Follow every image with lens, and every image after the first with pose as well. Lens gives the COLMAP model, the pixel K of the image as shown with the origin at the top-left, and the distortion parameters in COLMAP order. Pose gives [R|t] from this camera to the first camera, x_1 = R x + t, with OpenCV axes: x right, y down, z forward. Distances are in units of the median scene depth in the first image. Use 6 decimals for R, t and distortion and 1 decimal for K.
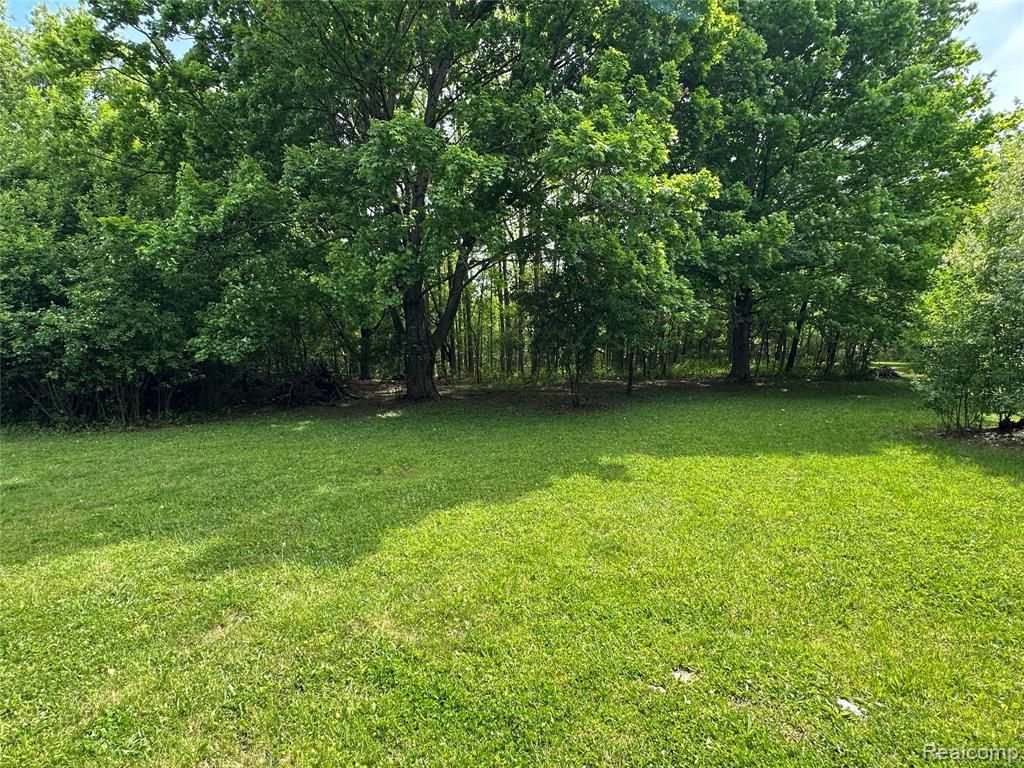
lens RADIAL K [[516.8, 0, 510.3], [0, 516.8, 384.4], [0, 0, 1]] dist [-0.003116, 0.000530]
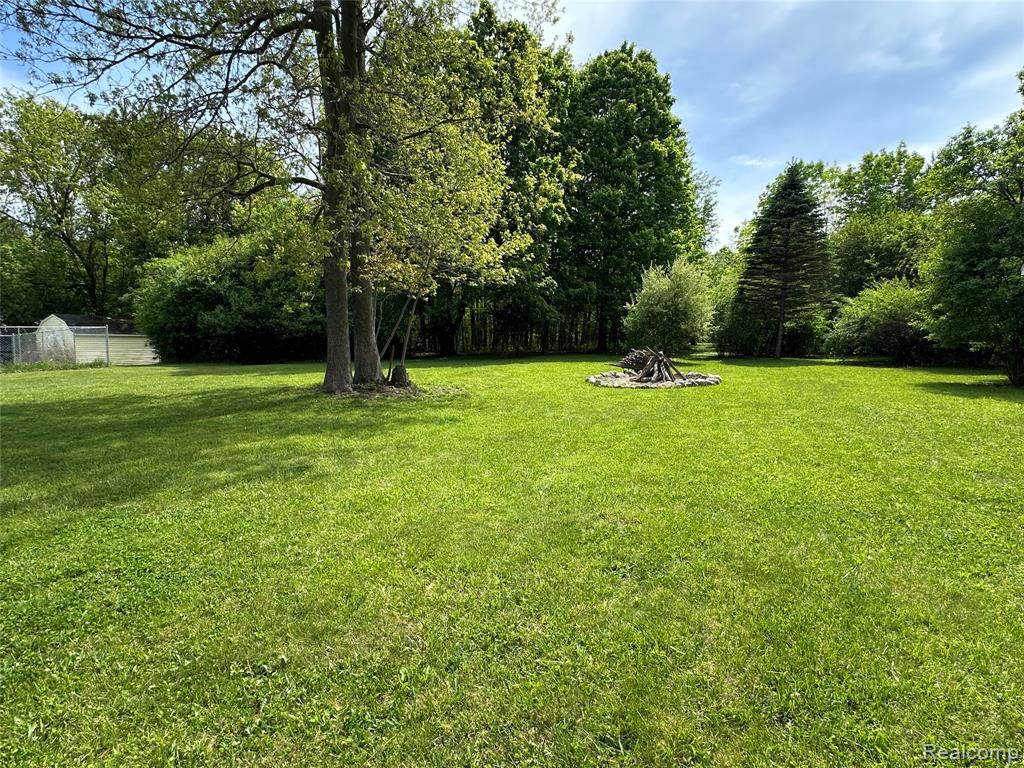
lens RADIAL K [[516.8, 0, 510.3], [0, 516.8, 384.4], [0, 0, 1]] dist [-0.003116, 0.000530]
pose [[0.995310, 0.002706, 0.096701, -0.179560], [-0.005365, 0.999614, 0.027249, 0.143225], [-0.096590, -0.027640, 0.994940, -1.826006]]
